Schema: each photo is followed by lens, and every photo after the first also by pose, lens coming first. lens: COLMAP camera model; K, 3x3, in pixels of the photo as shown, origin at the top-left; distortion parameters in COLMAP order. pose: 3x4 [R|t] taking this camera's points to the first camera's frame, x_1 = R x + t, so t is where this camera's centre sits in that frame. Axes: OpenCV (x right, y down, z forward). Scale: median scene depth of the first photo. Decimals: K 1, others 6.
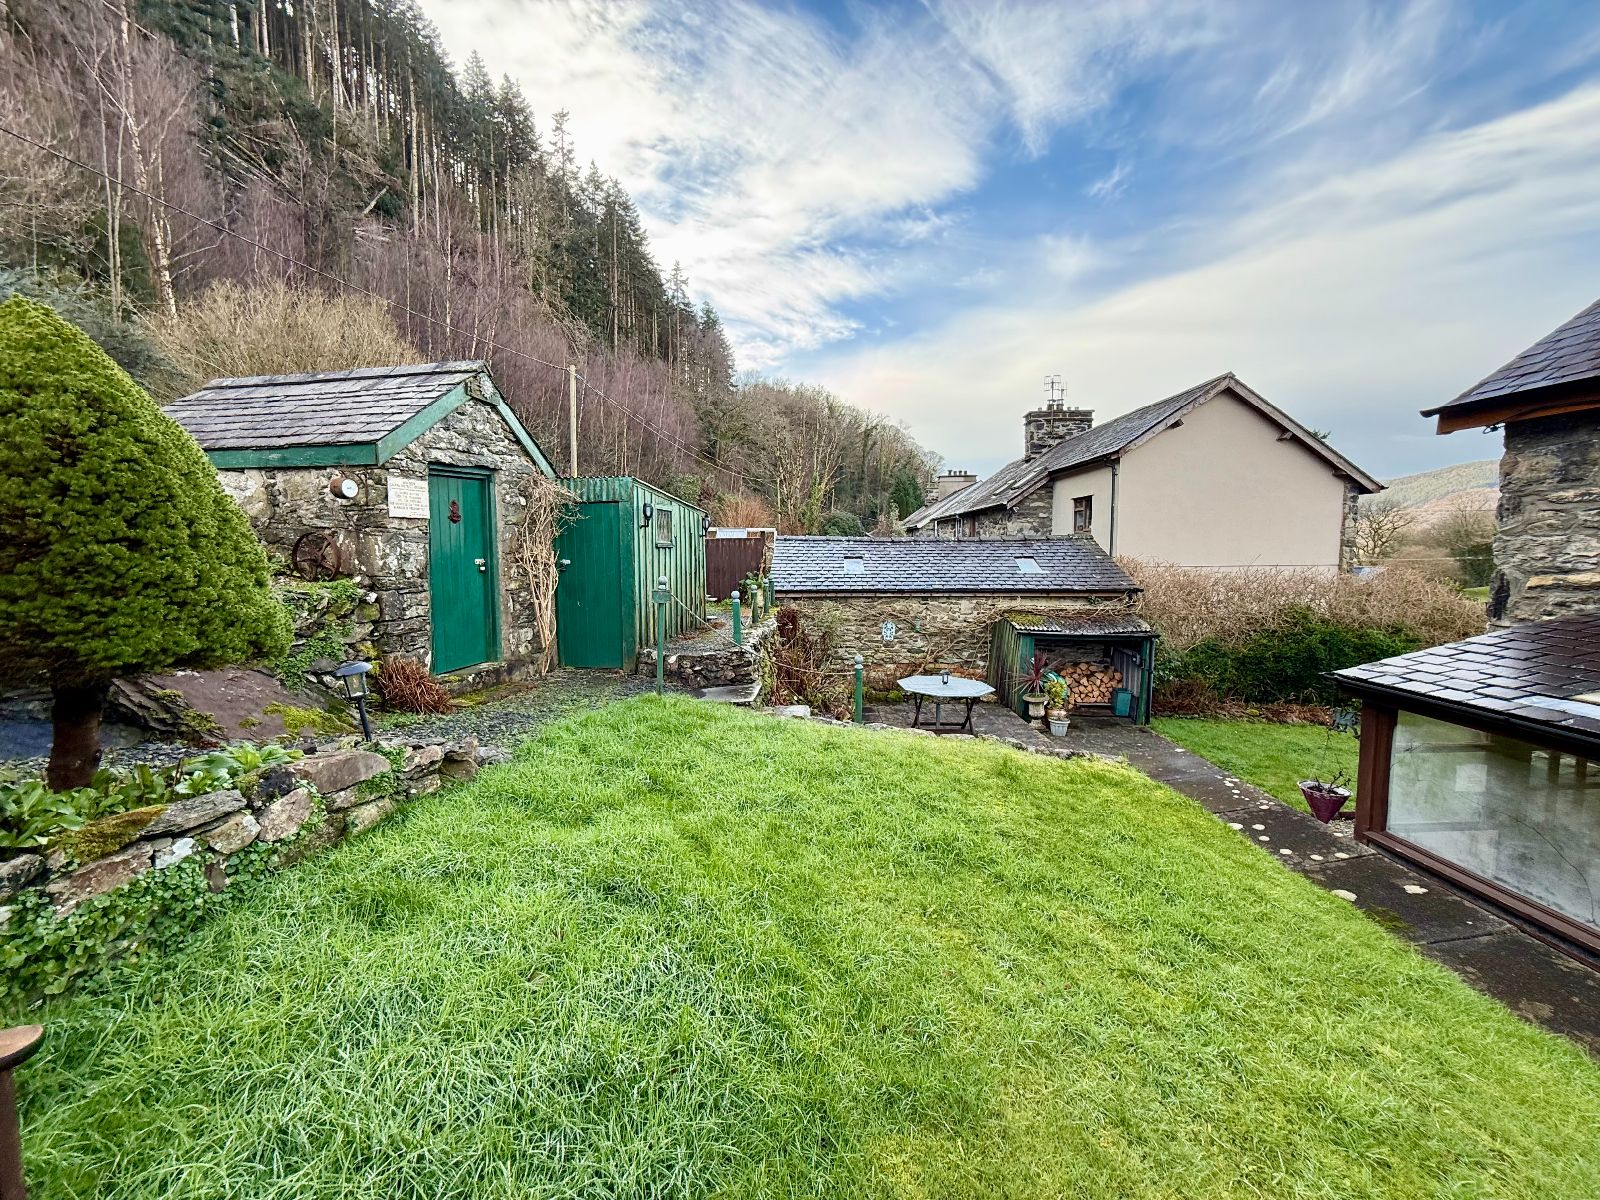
lens RADIAL K [[639.5, 0, 791.8], [0, 639.5, 613.8], [0, 0, 1]] dist [-0.003391, 0.000843]
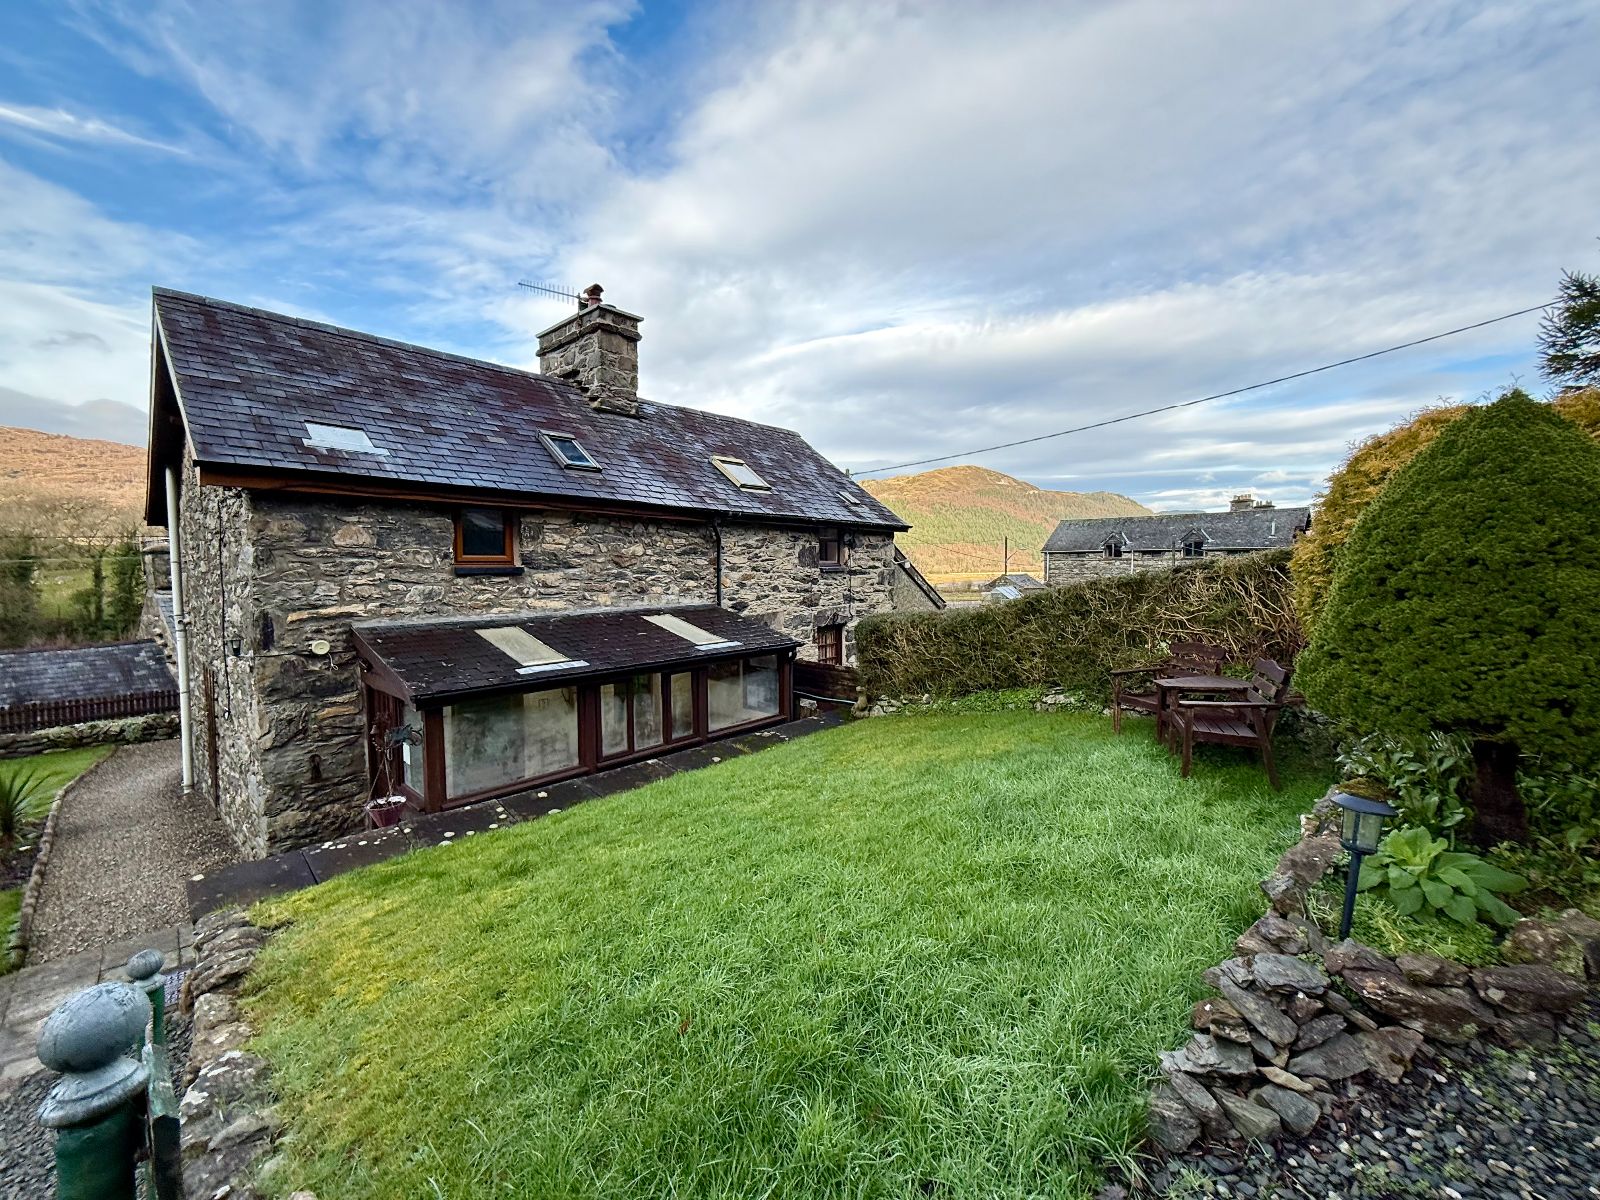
lens RADIAL K [[639.5, 0, 814.0], [0, 639.5, 597.1], [0, 0, 1]] dist [-0.003391, 0.000843]
pose [[-0.746024, -0.027193, 0.665364, -0.175537], [0.077285, 0.988879, 0.127068, -0.063262], [-0.661420, 0.146218, -0.735625, 0.458709]]
